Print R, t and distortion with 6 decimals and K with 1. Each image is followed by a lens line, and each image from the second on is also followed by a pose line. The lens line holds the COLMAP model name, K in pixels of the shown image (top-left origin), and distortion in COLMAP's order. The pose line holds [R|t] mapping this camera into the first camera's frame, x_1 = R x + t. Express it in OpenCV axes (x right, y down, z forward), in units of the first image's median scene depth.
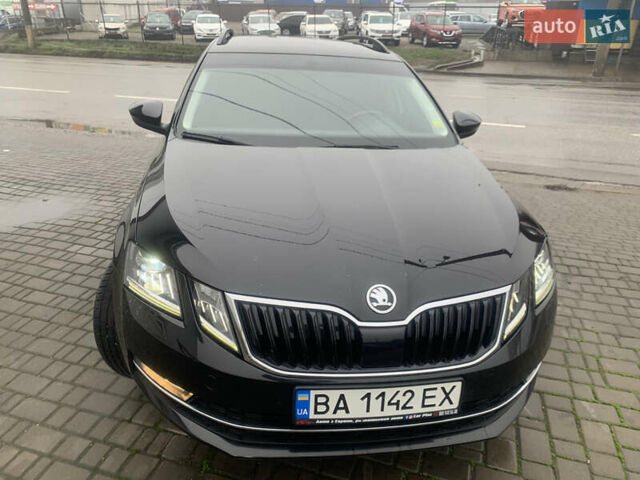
lens RADIAL K [[481.5, 0, 320.0], [0, 481.5, 240.0], [0, 0, 1]] dist [-0.008442, -0.003869]
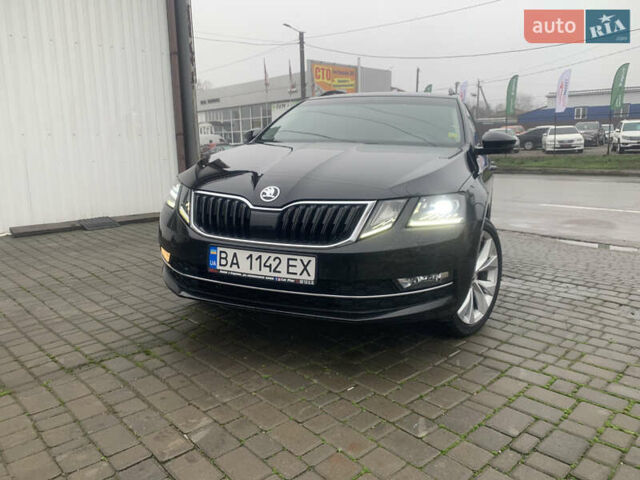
lens RADIAL K [[479.9, 0, 320.0], [0, 479.9, 240.0], [0, 0, 1]] dist [0.009518, -0.001651]
pose [[0.881266, 0.060862, -0.468686, 0.938344], [-0.165287, 0.968740, -0.184992, 0.494729], [0.442776, 0.240495, 0.863778, -0.176834]]
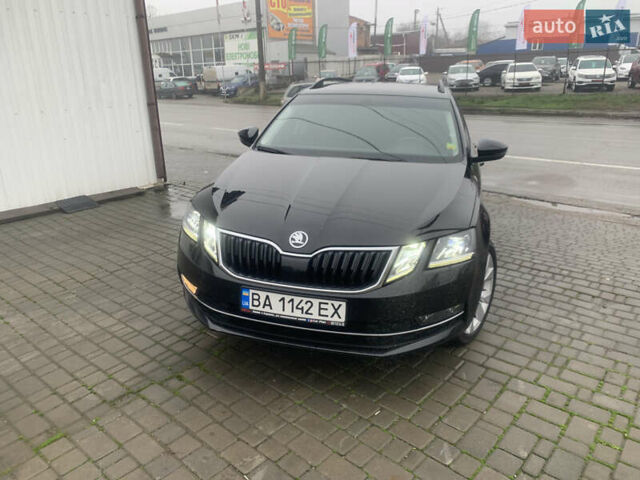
lens RADIAL K [[479.9, 0, 320.0], [0, 479.9, 240.0], [0, 0, 1]] dist [0.009518, -0.001651]
pose [[0.919071, 0.094425, -0.382612, 0.769471], [-0.129645, 0.989276, -0.067276, 0.214411], [0.372156, 0.111435, 0.921457, -0.412918]]
